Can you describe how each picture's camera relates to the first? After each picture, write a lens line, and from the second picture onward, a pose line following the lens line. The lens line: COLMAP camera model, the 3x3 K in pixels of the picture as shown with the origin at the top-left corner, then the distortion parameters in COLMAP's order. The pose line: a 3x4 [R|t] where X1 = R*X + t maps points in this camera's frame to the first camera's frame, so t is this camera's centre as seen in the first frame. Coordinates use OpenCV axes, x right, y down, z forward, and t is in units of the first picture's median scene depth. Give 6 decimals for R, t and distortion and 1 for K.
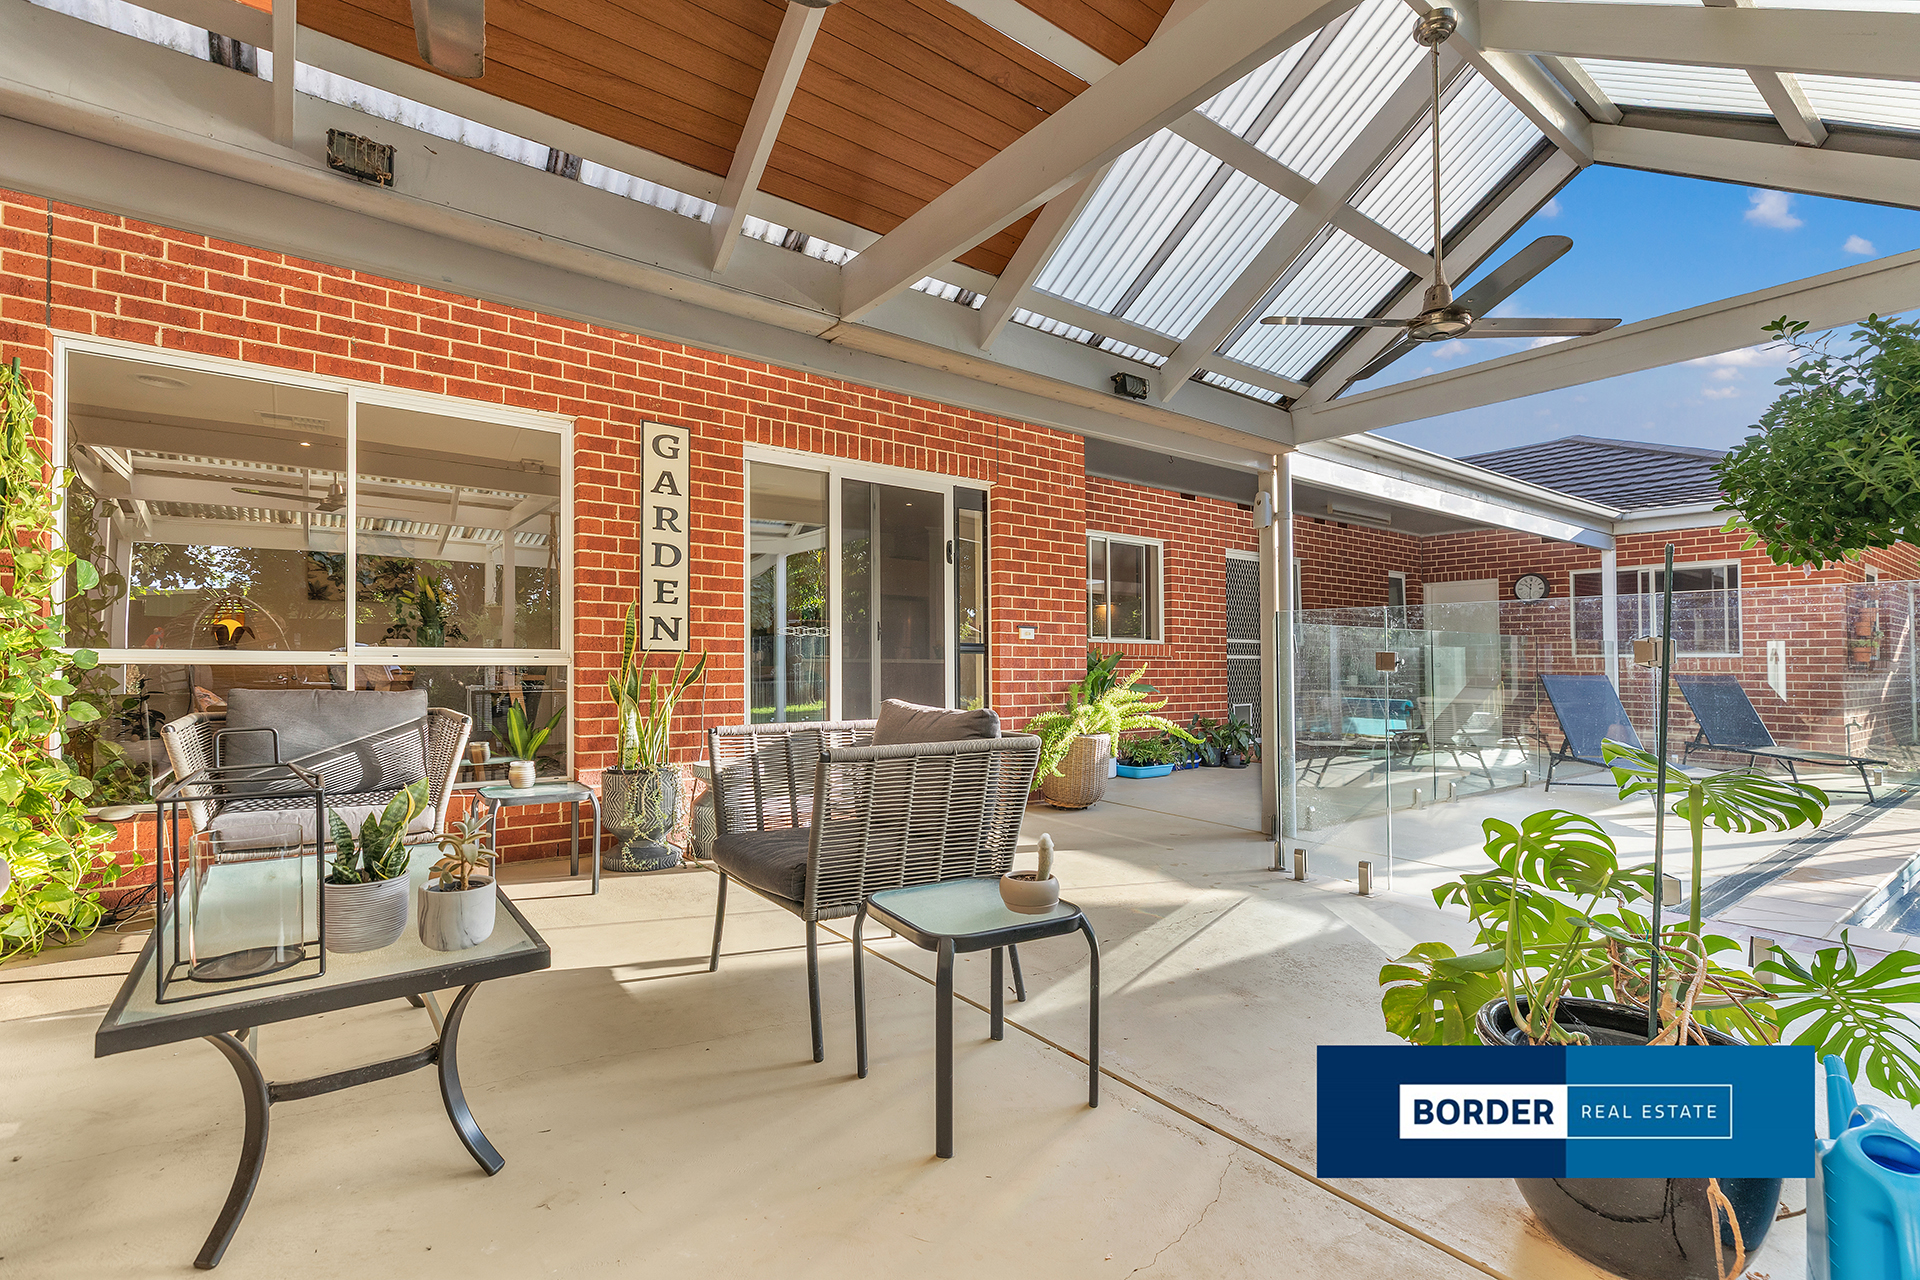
lens RADIAL K [[873.7, 0, 964.1], [0, 873.7, 649.4], [0, 0, 1]] dist [-0.000209, 0.000358]
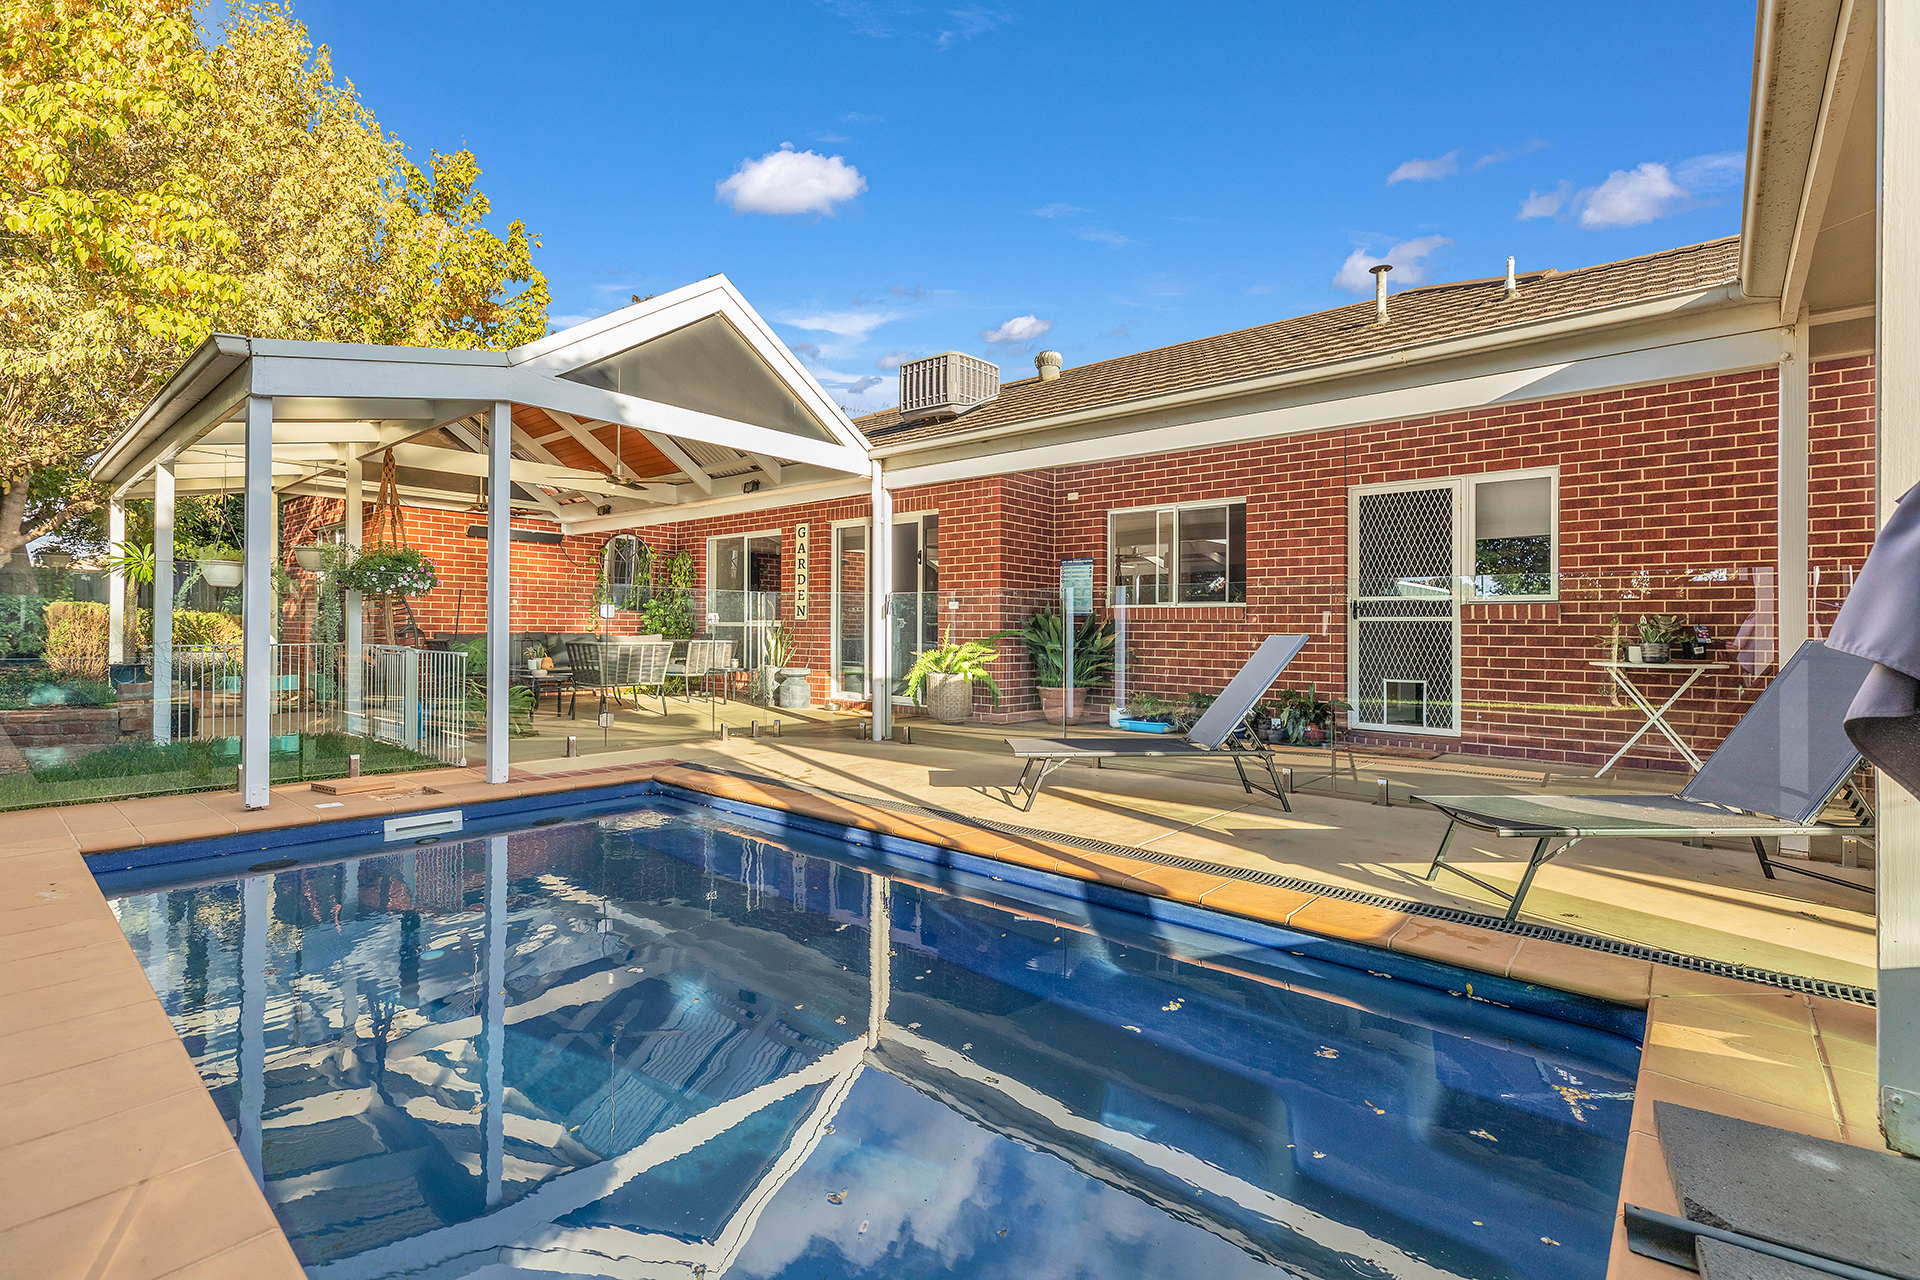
lens RADIAL K [[873.7, 0, 962.1], [0, 873.7, 634.7], [0, 0, 1]] dist [-0.000209, 0.000358]
pose [[0.199238, -0.002130, -0.979949, 2.015151], [0.003303, 0.999993, -0.001502, 0.045114], [0.979946, -0.002937, 0.199243, 0.944377]]
